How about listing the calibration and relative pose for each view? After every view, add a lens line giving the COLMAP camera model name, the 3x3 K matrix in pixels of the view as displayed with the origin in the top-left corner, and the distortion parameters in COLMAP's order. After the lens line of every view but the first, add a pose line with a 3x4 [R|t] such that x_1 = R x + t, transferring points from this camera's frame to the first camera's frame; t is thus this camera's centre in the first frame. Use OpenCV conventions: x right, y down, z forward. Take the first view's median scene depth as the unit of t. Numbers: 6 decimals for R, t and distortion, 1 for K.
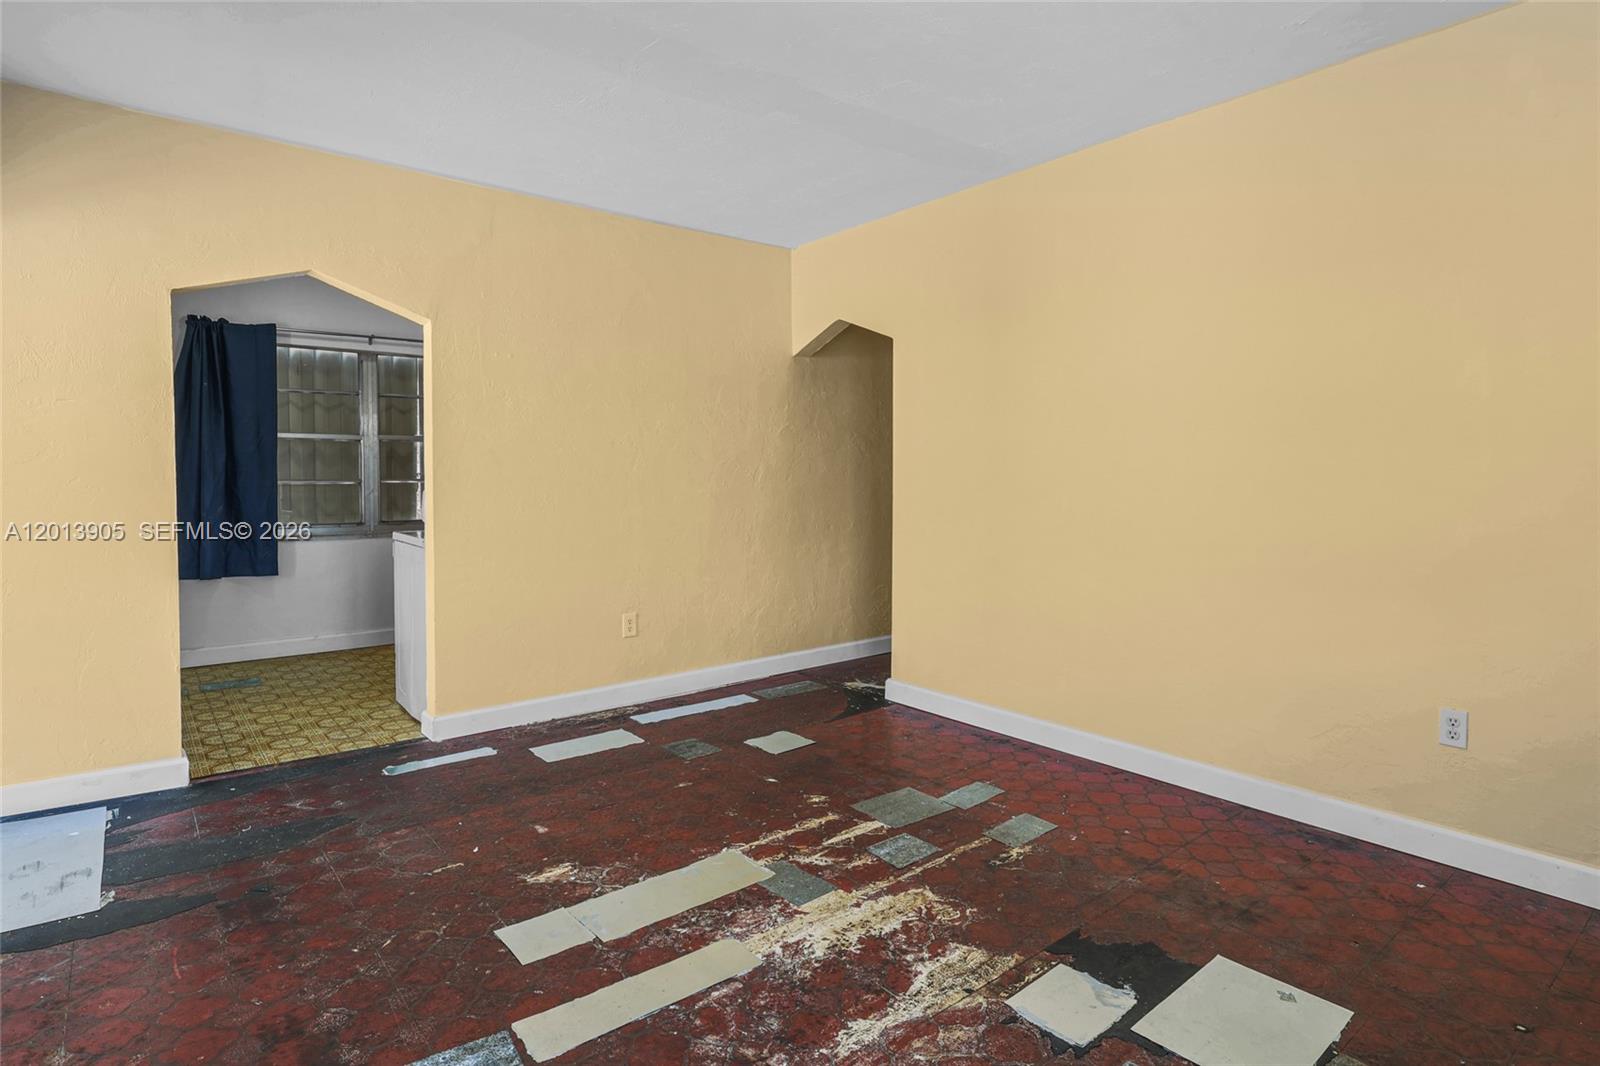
lens RADIAL K [[864.0, 0, 797.3], [0, 864.0, 480.0], [0, 0, 1]] dist [0.001561, 0.001279]
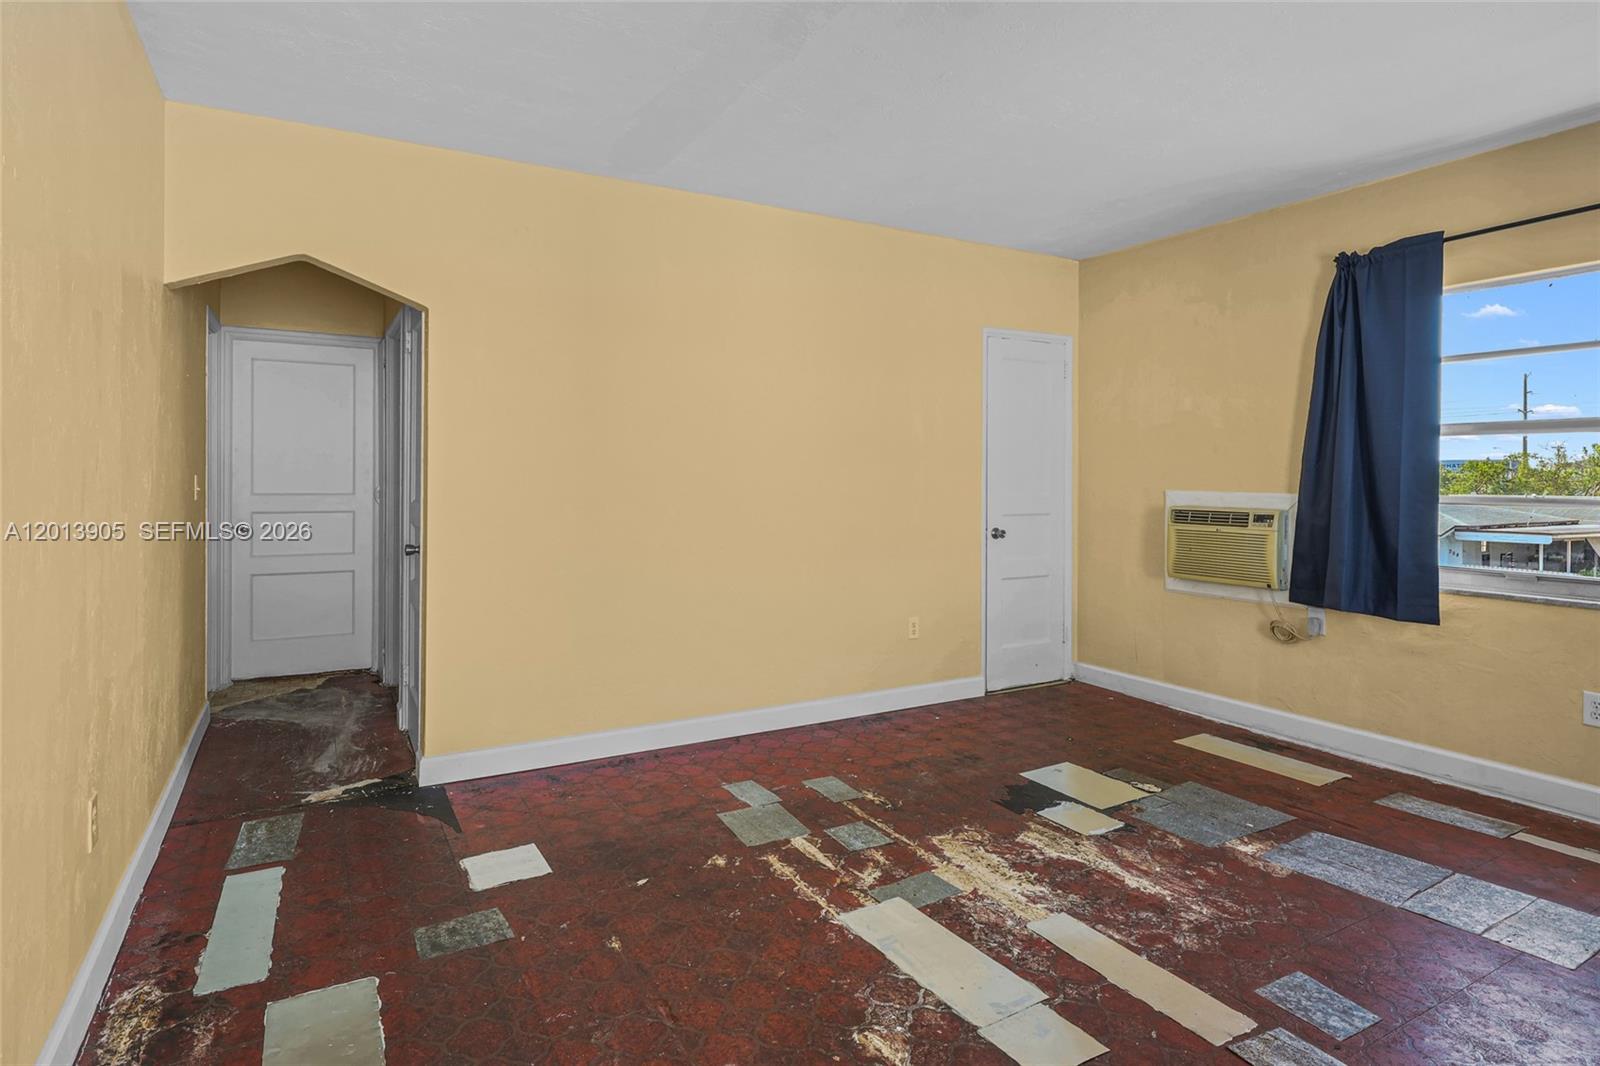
lens RADIAL K [[864.0, 0, 797.3], [0, 864.0, 480.0], [0, 0, 1]] dist [0.001561, 0.001279]
pose [[0.142700, 0.001072, 0.989765, -1.025071], [0.005852, 0.999981, -0.001926, -0.014907], [-0.989749, 0.006067, 0.142691, 0.986324]]
